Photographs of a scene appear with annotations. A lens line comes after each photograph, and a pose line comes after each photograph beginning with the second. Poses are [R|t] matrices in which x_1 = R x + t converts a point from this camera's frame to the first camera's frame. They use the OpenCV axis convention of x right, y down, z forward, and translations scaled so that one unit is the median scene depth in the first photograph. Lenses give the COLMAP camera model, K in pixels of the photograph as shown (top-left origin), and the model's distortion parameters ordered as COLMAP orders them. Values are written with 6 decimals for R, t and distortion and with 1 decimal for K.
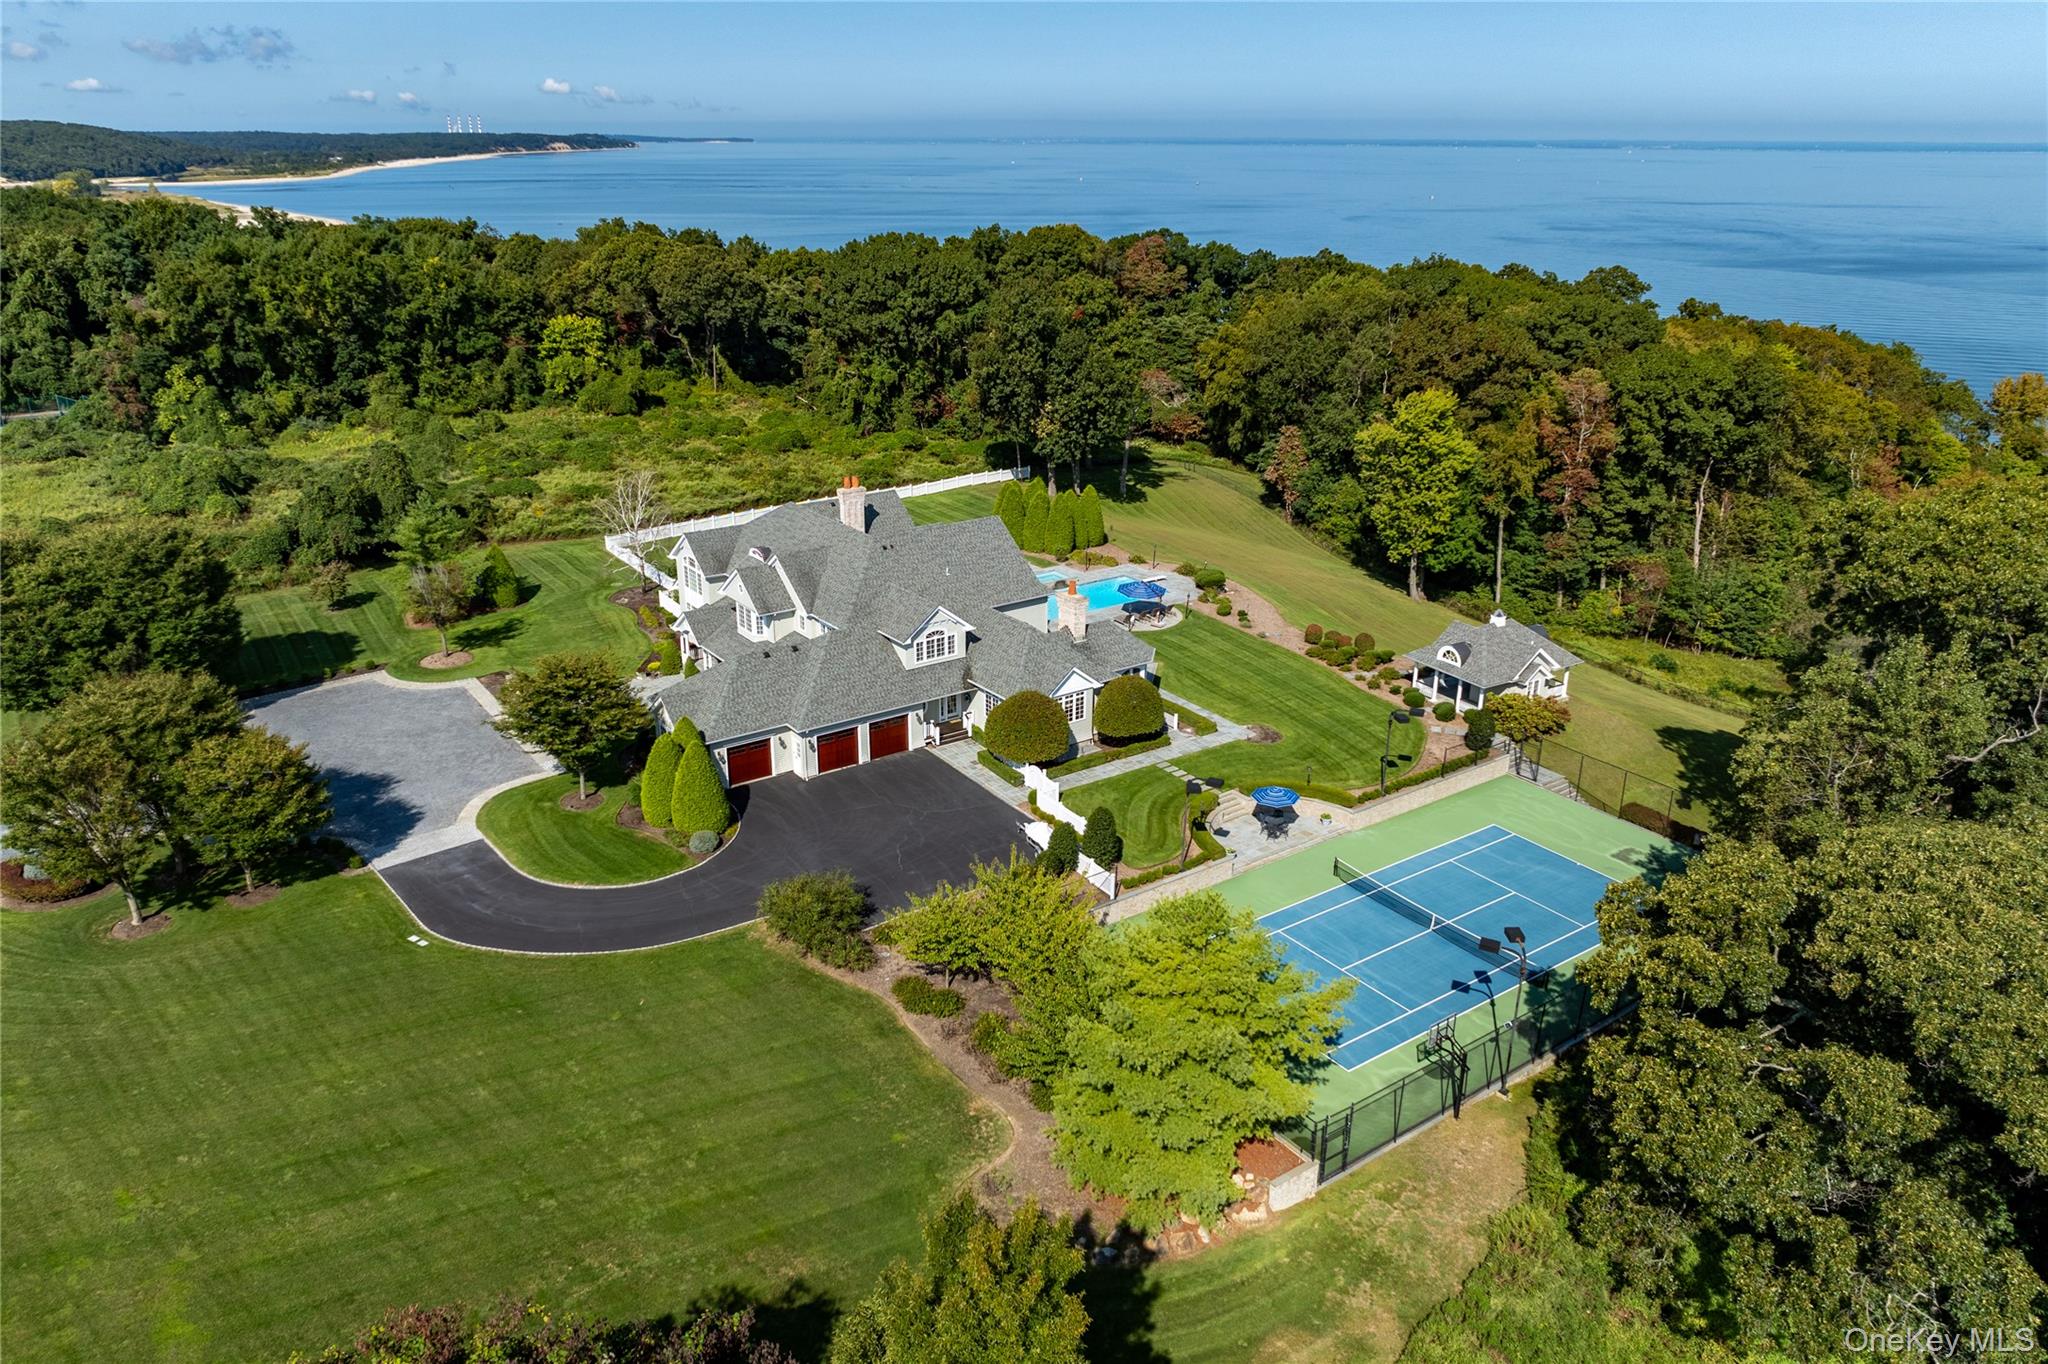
lens RADIAL K [[1381.1, 0, 1024.0], [0, 1381.1, 682.0], [0, 0, 1]] dist [0.000529, -0.000934]
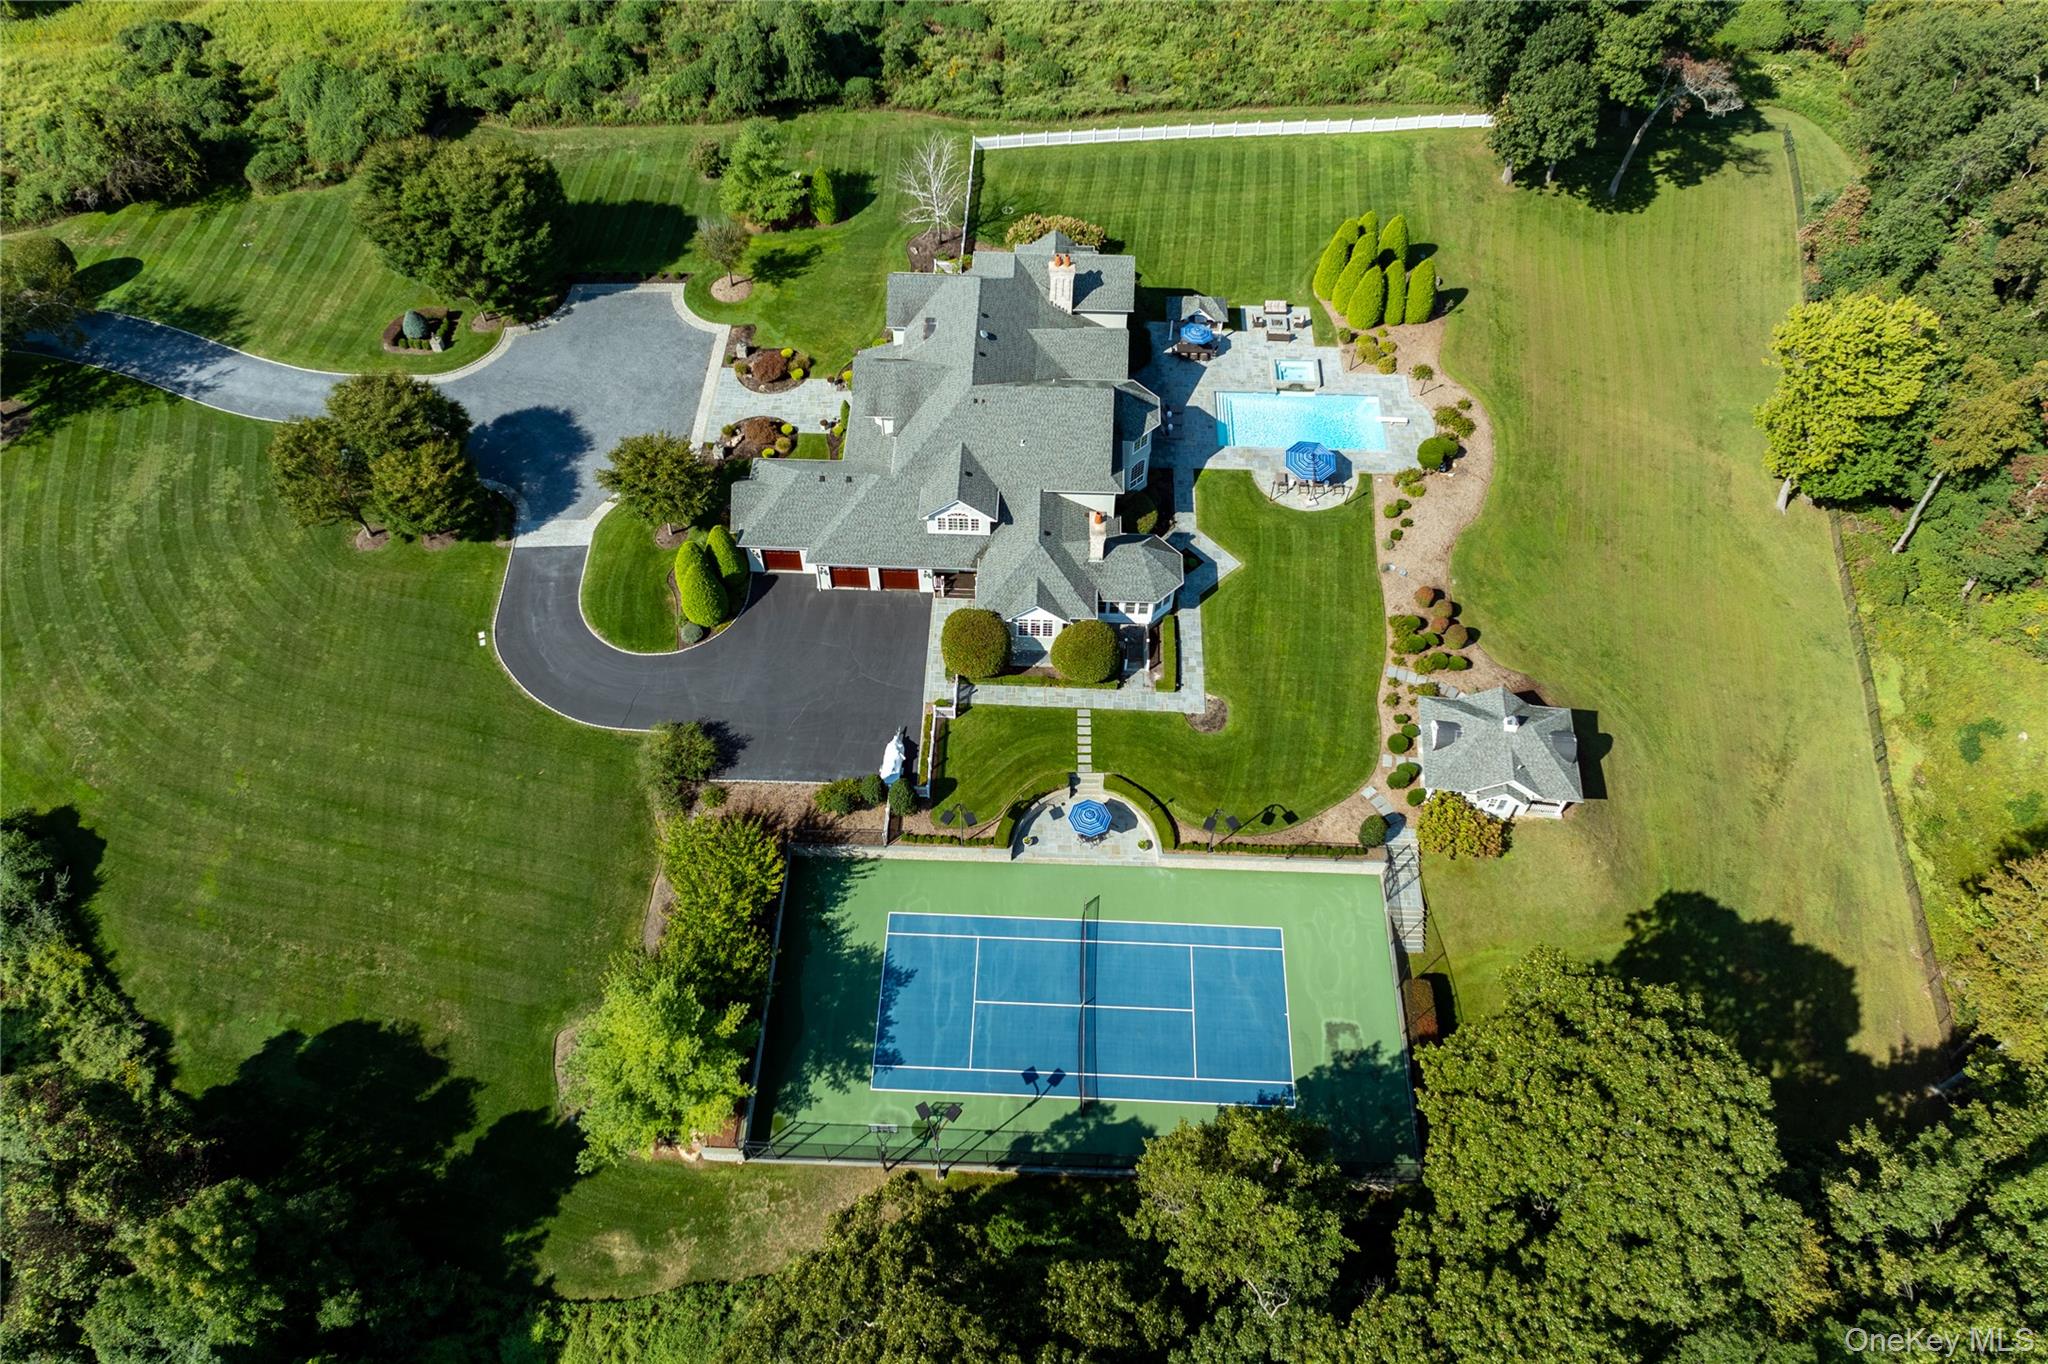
lens RADIAL K [[1381.1, 0, 1024.0], [0, 1381.1, 682.0], [0, 0, 1]] dist [0.000529, -0.000934]
pose [[0.800754, 0.484643, -0.352013, 0.434301], [-0.230261, 0.791576, 0.566028, -0.568842], [0.552967, -0.372194, 0.745452, 0.150529]]
